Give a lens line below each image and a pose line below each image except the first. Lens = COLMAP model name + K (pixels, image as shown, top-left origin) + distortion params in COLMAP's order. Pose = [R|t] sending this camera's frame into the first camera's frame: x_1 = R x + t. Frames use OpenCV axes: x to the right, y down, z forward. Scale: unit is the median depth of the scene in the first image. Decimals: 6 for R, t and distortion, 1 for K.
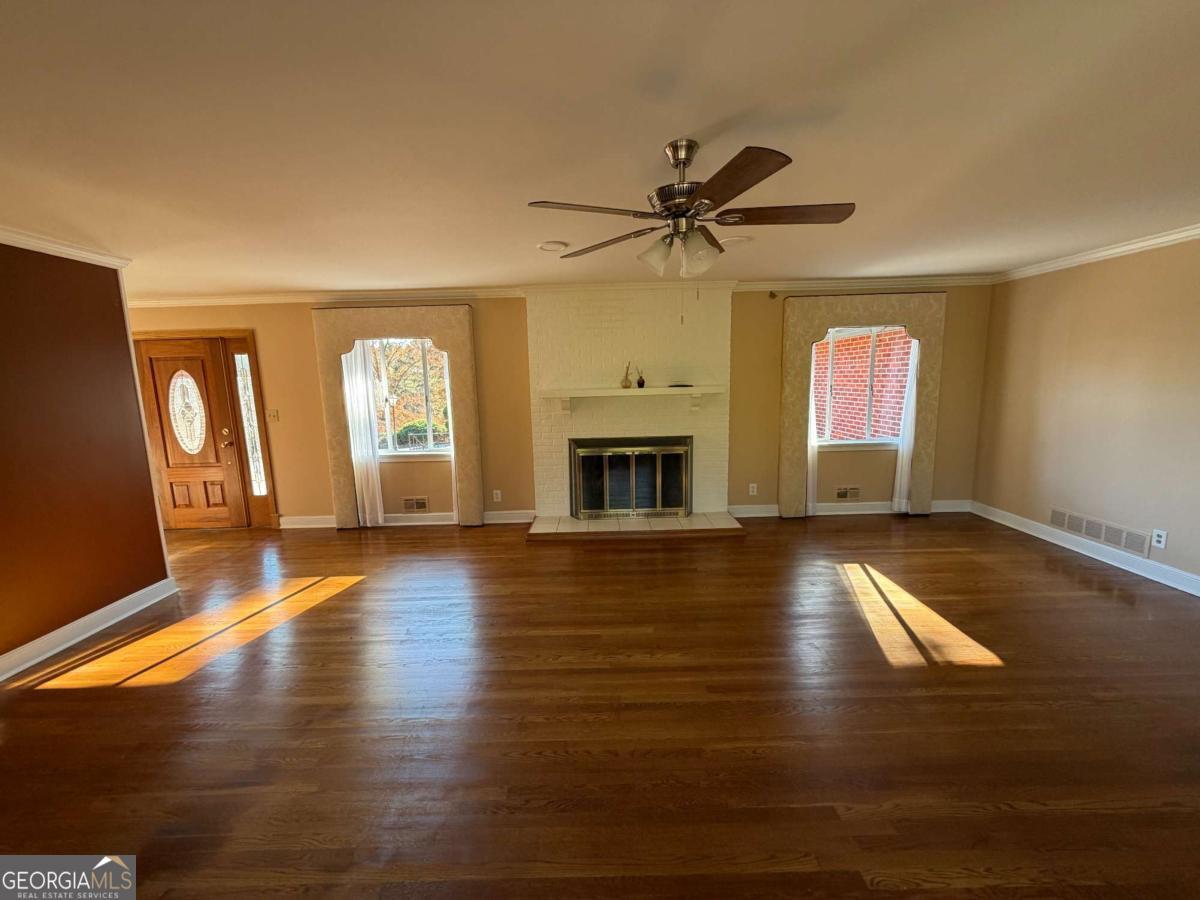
lens RADIAL K [[479.6, 0, 597.5], [0, 479.6, 451.3], [0, 0, 1]] dist [-0.001282, 0.000847]
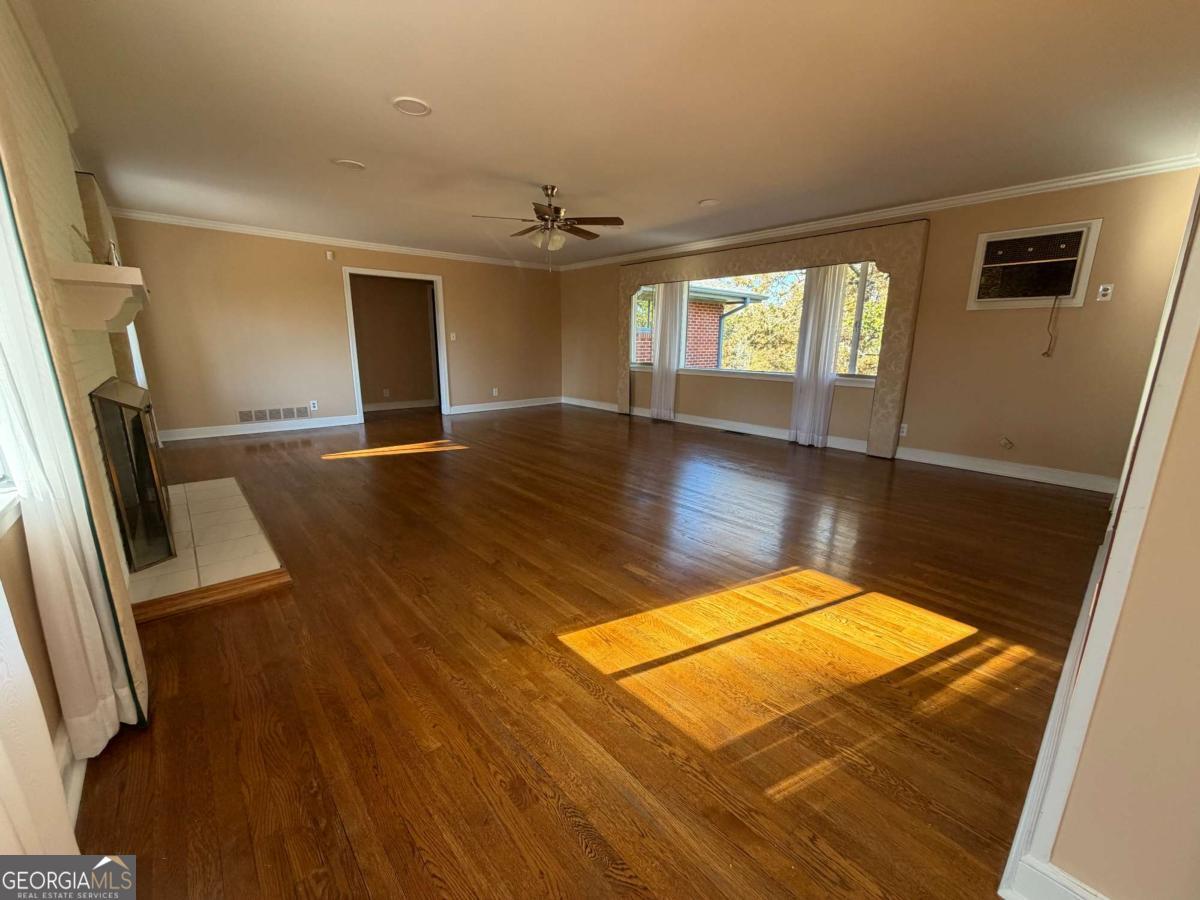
lens RADIAL K [[479.6, 0, 599.7], [0, 479.6, 450.9], [0, 0, 1]] dist [-0.001282, 0.000847]
pose [[-0.654585, -0.153095, 0.740325, -0.867417], [0.123268, 0.944560, 0.304321, -0.071427], [-0.745871, 0.290462, -0.599423, 1.237380]]
